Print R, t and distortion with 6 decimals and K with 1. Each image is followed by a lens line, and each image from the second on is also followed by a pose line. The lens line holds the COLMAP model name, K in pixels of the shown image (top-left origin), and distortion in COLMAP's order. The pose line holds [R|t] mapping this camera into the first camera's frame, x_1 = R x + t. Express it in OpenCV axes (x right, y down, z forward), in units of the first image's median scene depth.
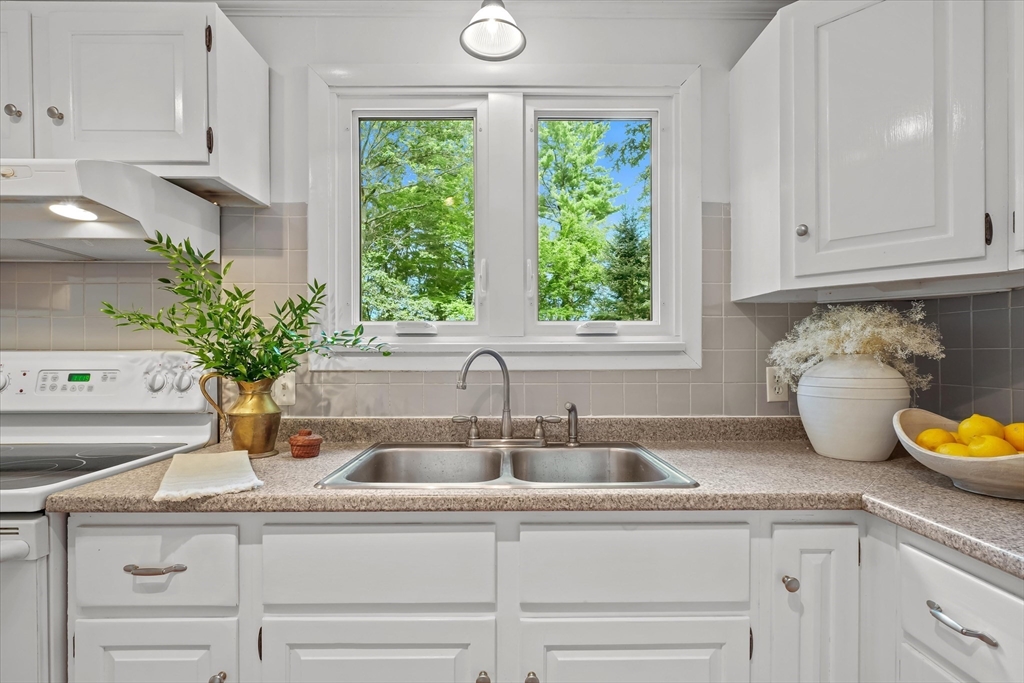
lens RADIAL K [[493.3, 0, 505.6], [0, 493.3, 357.6], [0, 0, 1]] dist [-0.001494, -0.000120]
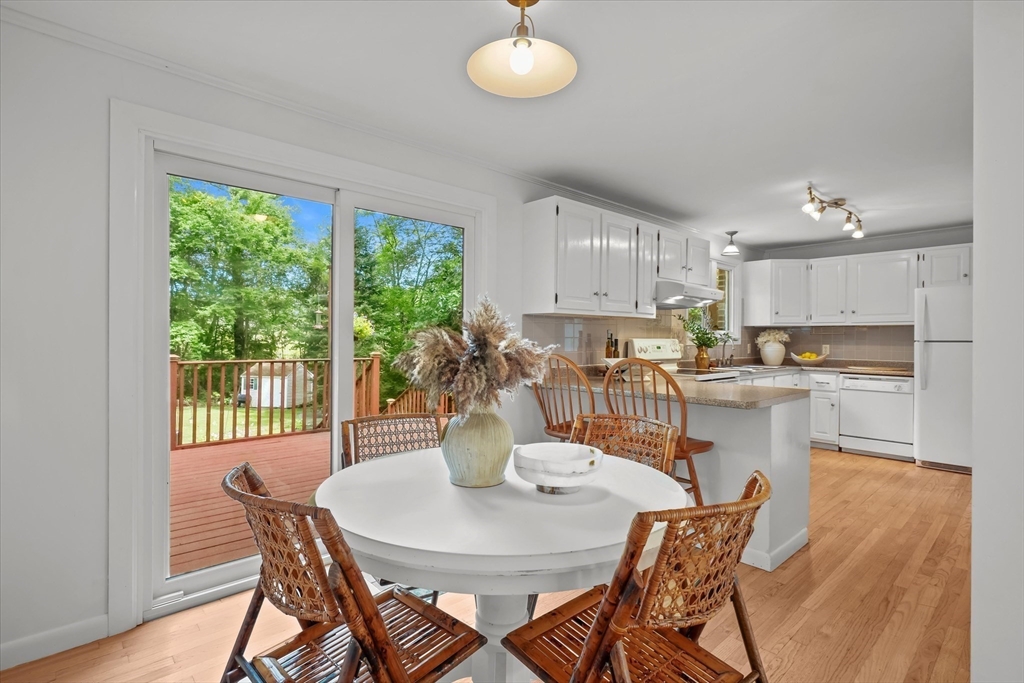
lens RADIAL K [[493.3, 0, 512.0], [0, 493.3, 339.6], [0, 0, 1]] dist [-0.001494, -0.000120]
pose [[0.745411, 0.004765, 0.666588, -3.726303], [-0.002509, 0.999987, -0.004343, 0.008027], [-0.666601, 0.001565, 0.745413, -0.647051]]
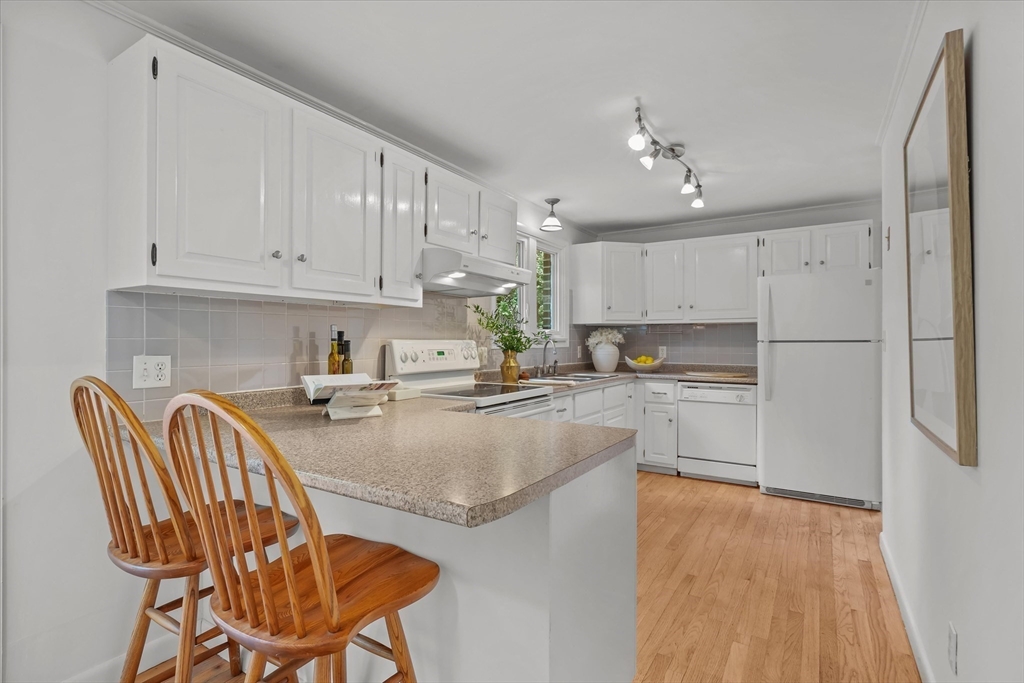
lens RADIAL K [[493.3, 0, 513.3], [0, 493.3, 339.7], [0, 0, 1]] dist [-0.001494, -0.000120]
pose [[0.539843, 0.004836, 0.841752, -2.533890], [0.005198, 0.999945, -0.009078, 0.005601], [-0.841750, 0.009276, 0.539789, -0.319038]]
